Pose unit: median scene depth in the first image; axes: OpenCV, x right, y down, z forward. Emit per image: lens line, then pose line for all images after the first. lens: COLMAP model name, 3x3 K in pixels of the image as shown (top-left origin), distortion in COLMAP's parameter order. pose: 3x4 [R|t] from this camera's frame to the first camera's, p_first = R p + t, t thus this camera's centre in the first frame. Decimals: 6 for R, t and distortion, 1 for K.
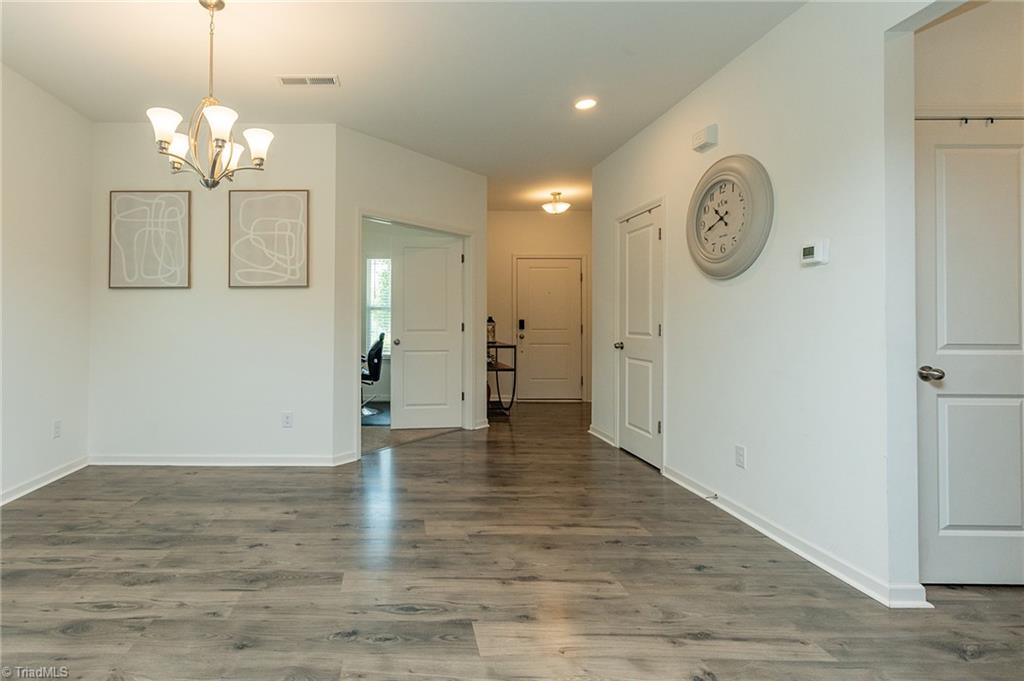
lens RADIAL K [[470.3, 0, 381.0], [0, 470.3, 322.4], [0, 0, 1]] dist [0.011090, -0.001667]
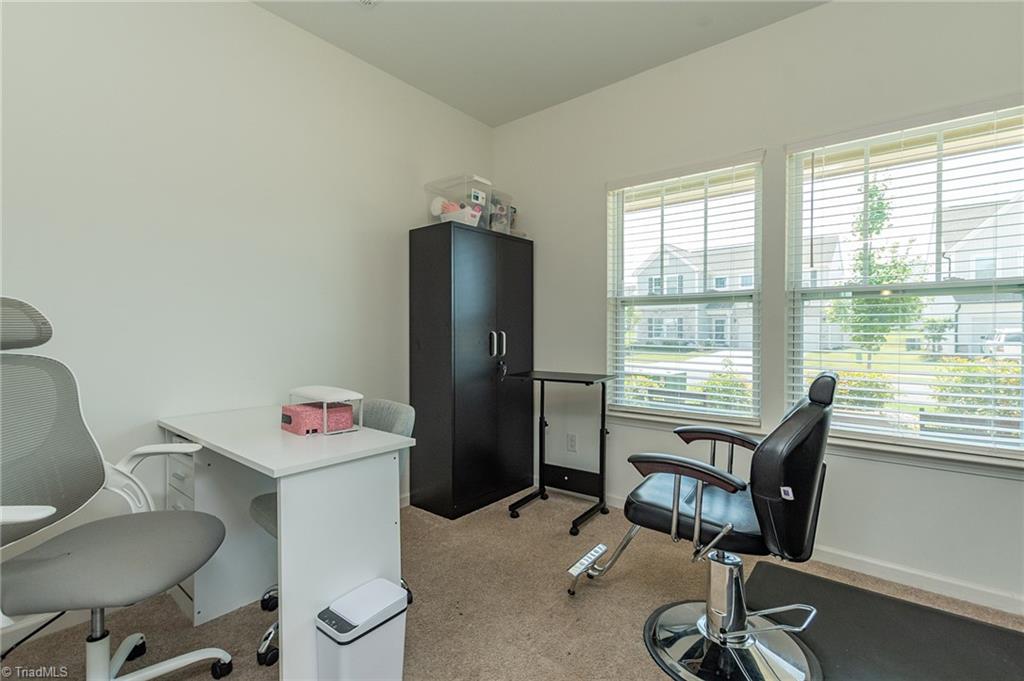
lens RADIAL K [[449.9, 0, 512.4], [0, 449.9, 339.0], [0, 0, 1]] dist [0.004710, 0.000172]
pose [[0.788940, 0.004834, -0.614451, 0.028245], [-0.002821, 0.999987, 0.004245, 0.005741], [0.614464, -0.001616, 0.788943, 1.117692]]
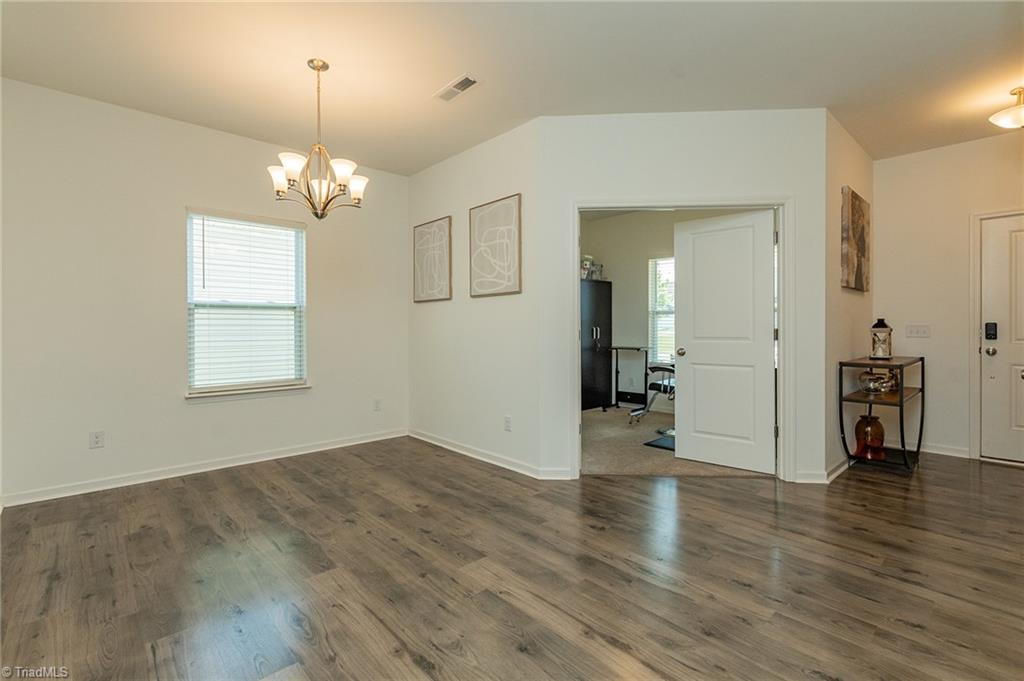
lens RADIAL K [[449.9, 0, 518.0], [0, 449.9, 335.8], [0, 0, 1]] dist [0.004710, 0.000172]
pose [[0.704690, 0.009555, -0.709451, 0.512638], [0.001862, 0.999881, 0.015316, 0.001746], [0.709513, -0.012114, 0.704588, 0.331785]]
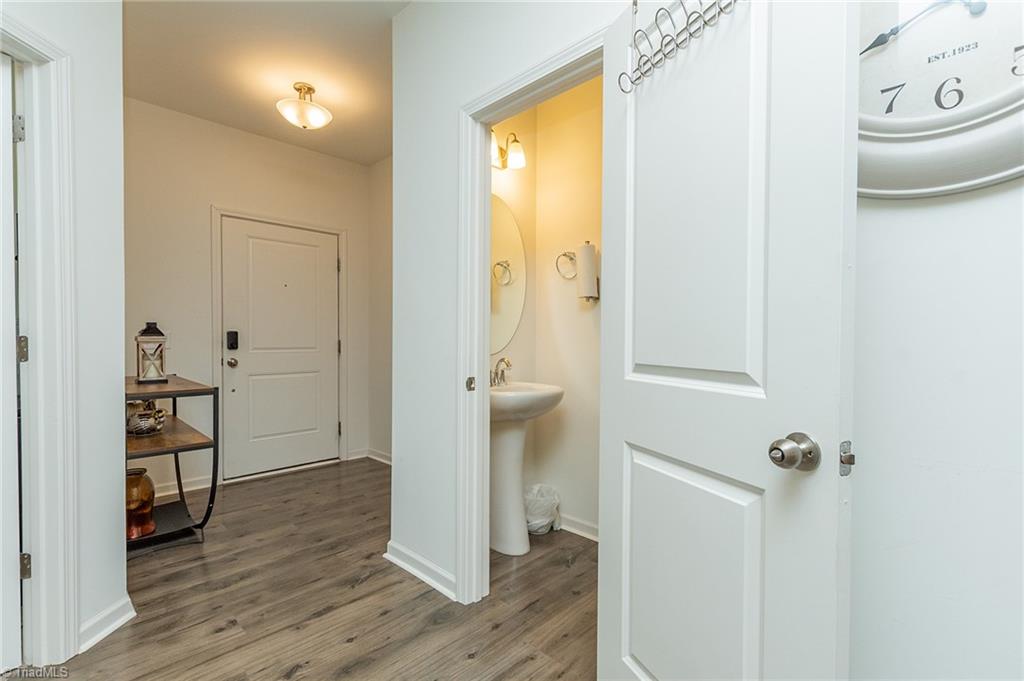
lens RADIAL K [[449.9, 0, 508.5], [0, 449.9, 351.7], [0, 0, 1]] dist [0.004710, 0.000172]
pose [[0.669077, -0.015176, 0.743038, 0.229121], [-0.008091, 0.999584, 0.027701, 0.001773], [-0.743149, -0.024546, 0.668676, 0.761240]]
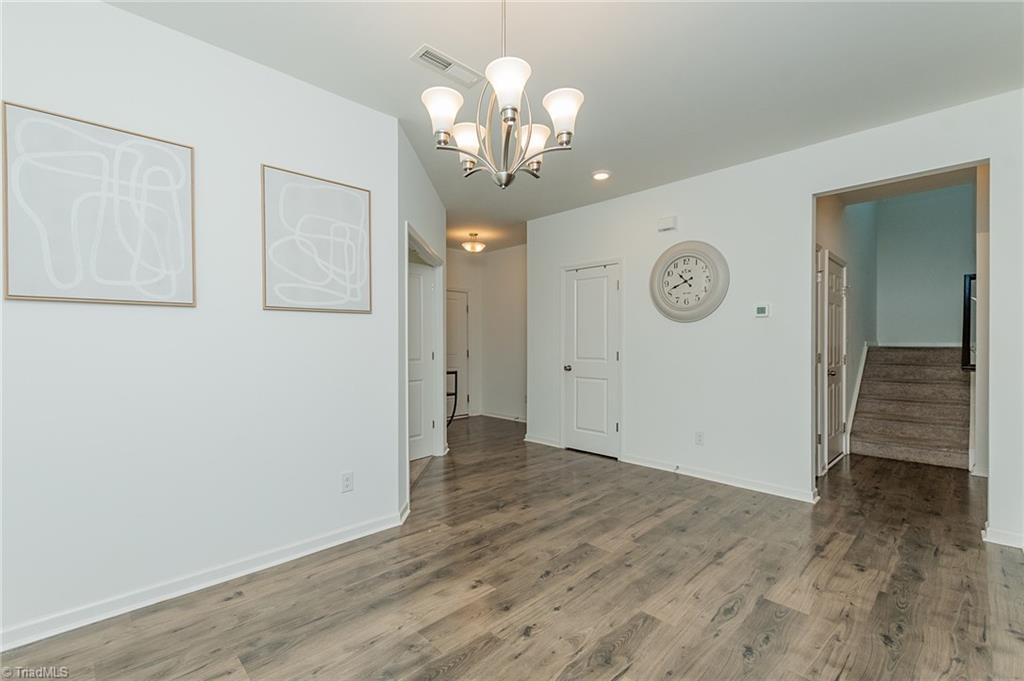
lens RADIAL K [[449.9, 0, 485.4], [0, 449.9, 355.3], [0, 0, 1]] dist [0.004710, 0.000172]
pose [[0.721789, -0.023052, 0.691729, -0.547036], [0.005528, 0.999605, 0.027544, -0.022427], [-0.692091, -0.016057, 0.721632, 0.310225]]
